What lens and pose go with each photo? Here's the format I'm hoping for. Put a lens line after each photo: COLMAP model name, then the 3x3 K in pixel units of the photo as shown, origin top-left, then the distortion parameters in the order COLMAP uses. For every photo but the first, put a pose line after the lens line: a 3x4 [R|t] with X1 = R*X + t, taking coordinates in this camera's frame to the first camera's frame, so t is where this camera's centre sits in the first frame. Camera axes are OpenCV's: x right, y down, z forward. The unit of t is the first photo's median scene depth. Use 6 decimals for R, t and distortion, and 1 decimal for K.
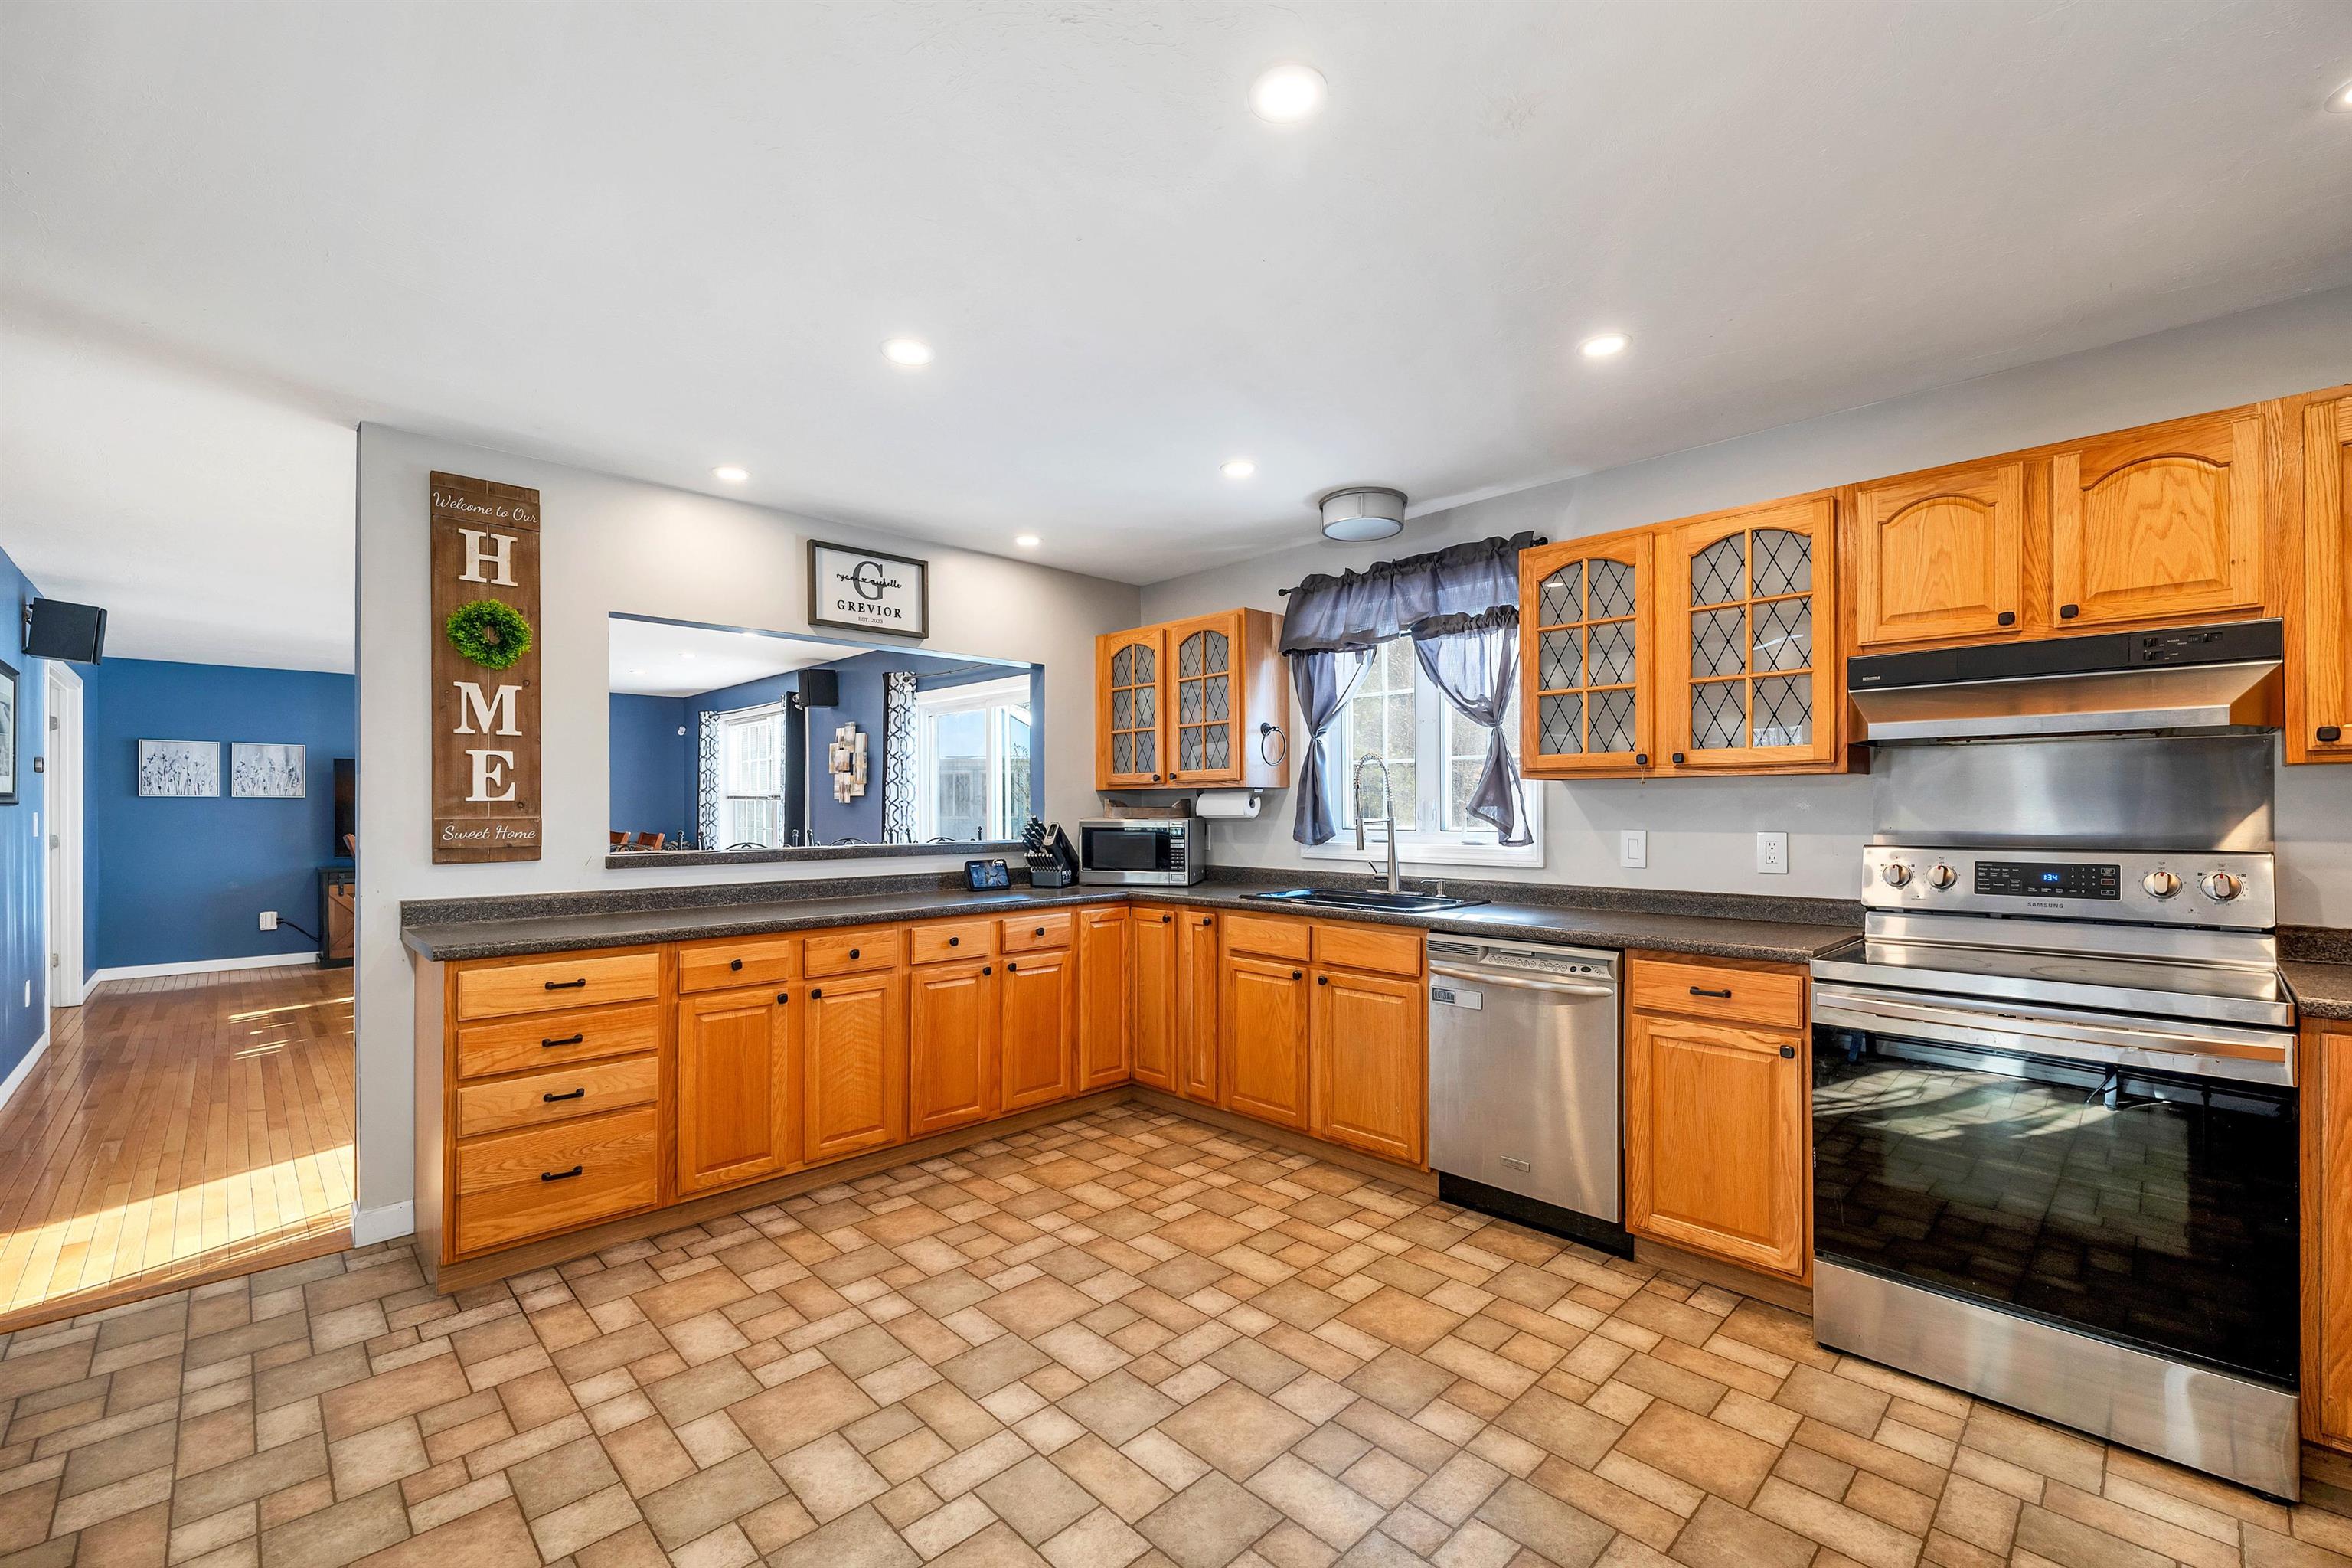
lens RADIAL K [[982.6, 0, 1182.5], [0, 982.6, 800.2], [0, 0, 1]] dist [0.023057, 0.000159]
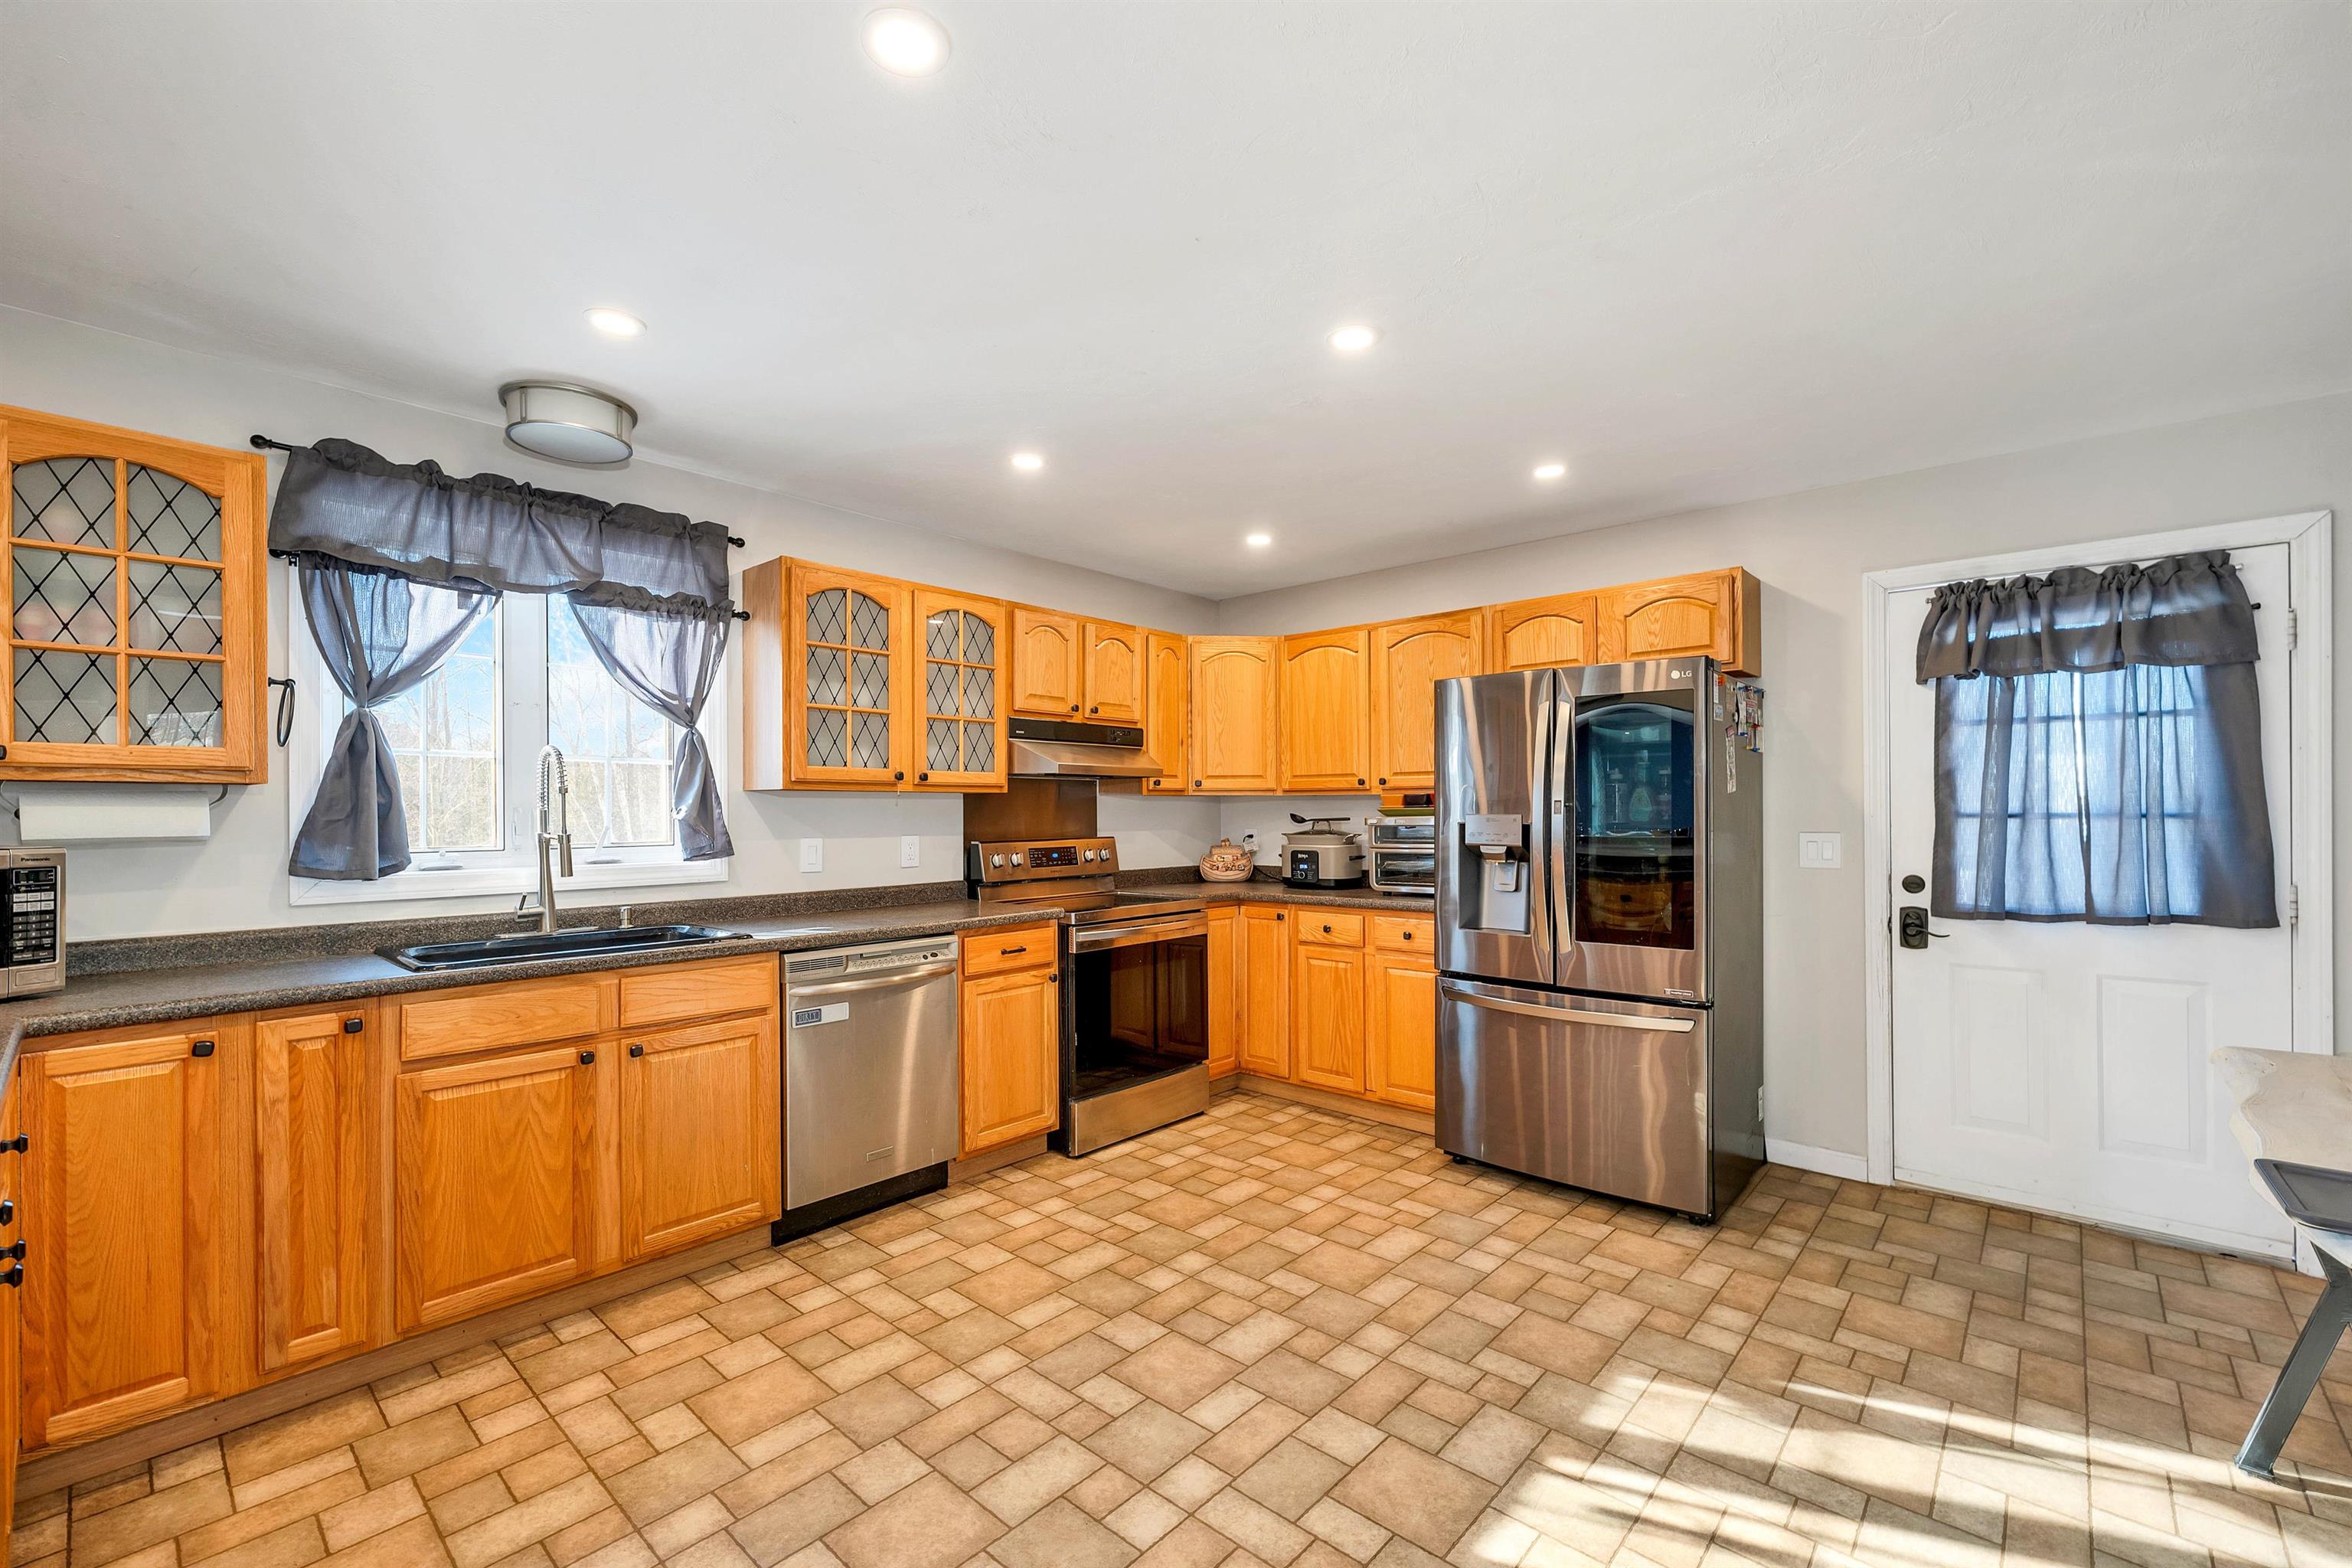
lens RADIAL K [[986.4, 0, 1189.1], [0, 986.4, 806.4], [0, 0, 1]] dist [-0.000275, 0.000428]
pose [[-0.069865, 0.008323, 0.997522, -0.682137], [-0.002132, 0.999962, -0.008493, 0.003871], [-0.997554, -0.002720, -0.069845, 0.683469]]
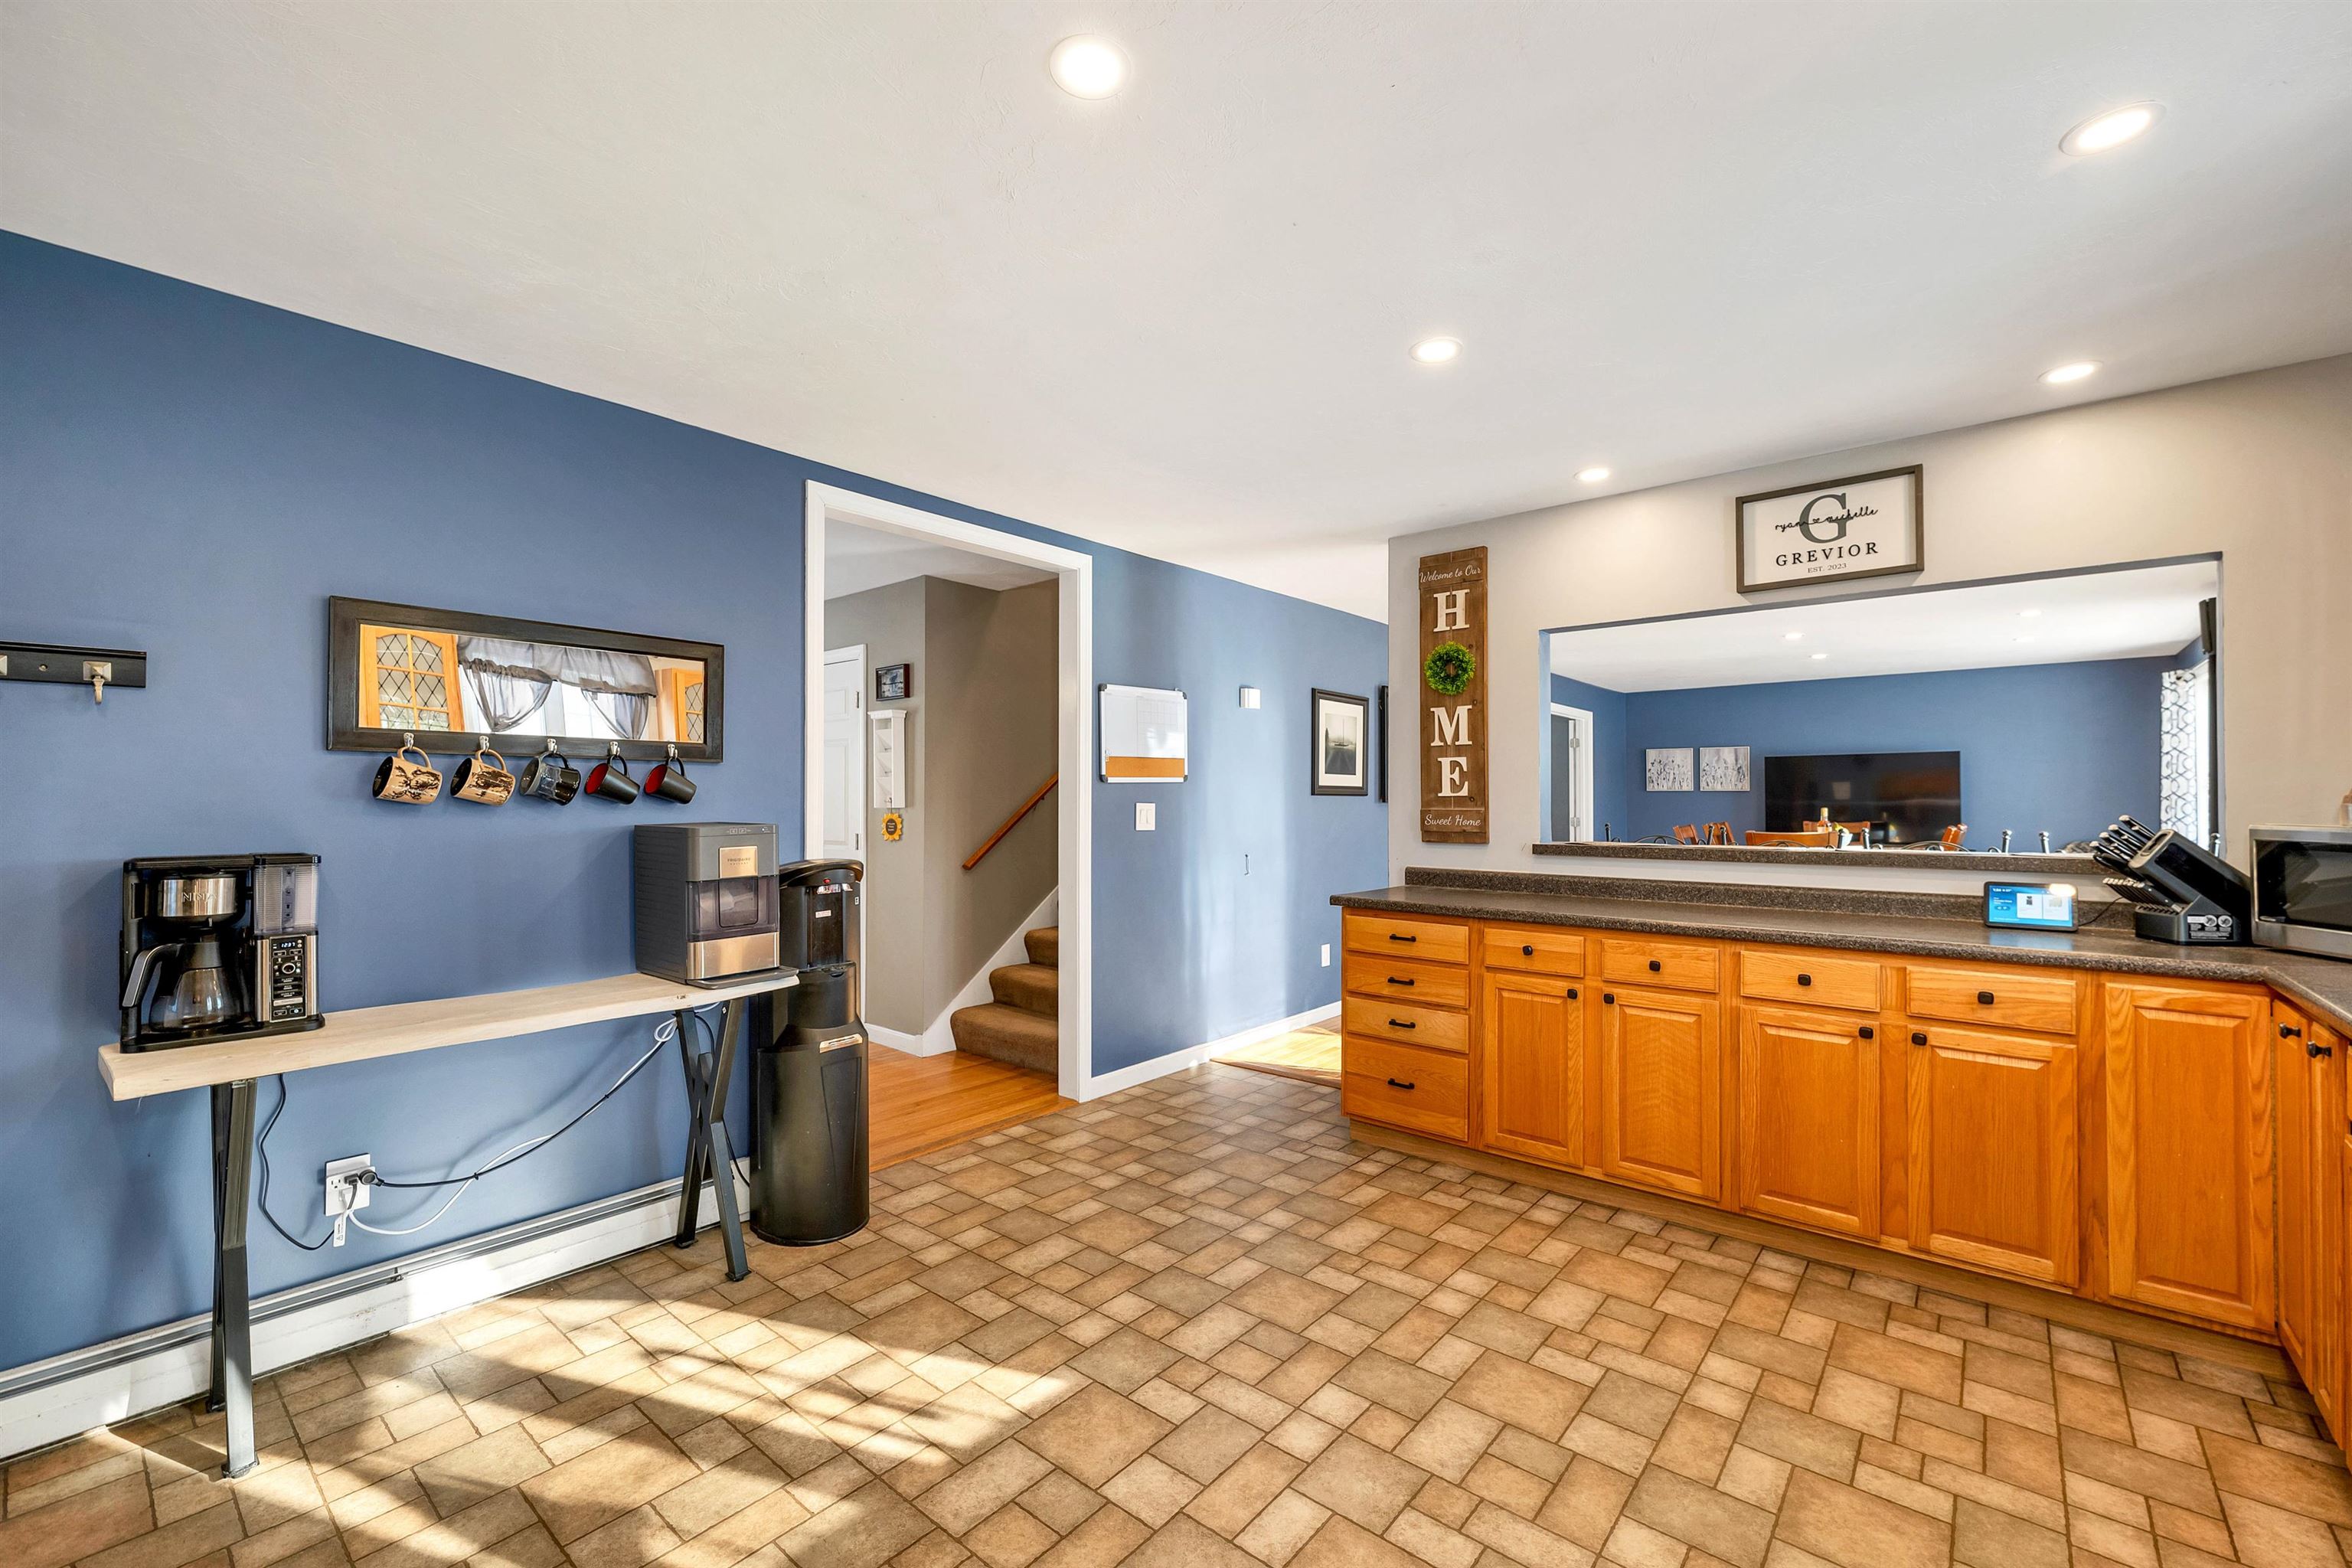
lens RADIAL K [[977.0, 0, 1176.0], [0, 977.0, 784.0], [0, 0, 1]] dist [0.003322, 0.000312]
pose [[0.093590, -0.014093, -0.995511, 0.530753], [0.006128, 0.999889, -0.013578, 0.000101], [0.995592, -0.004830, 0.093665, 0.502960]]
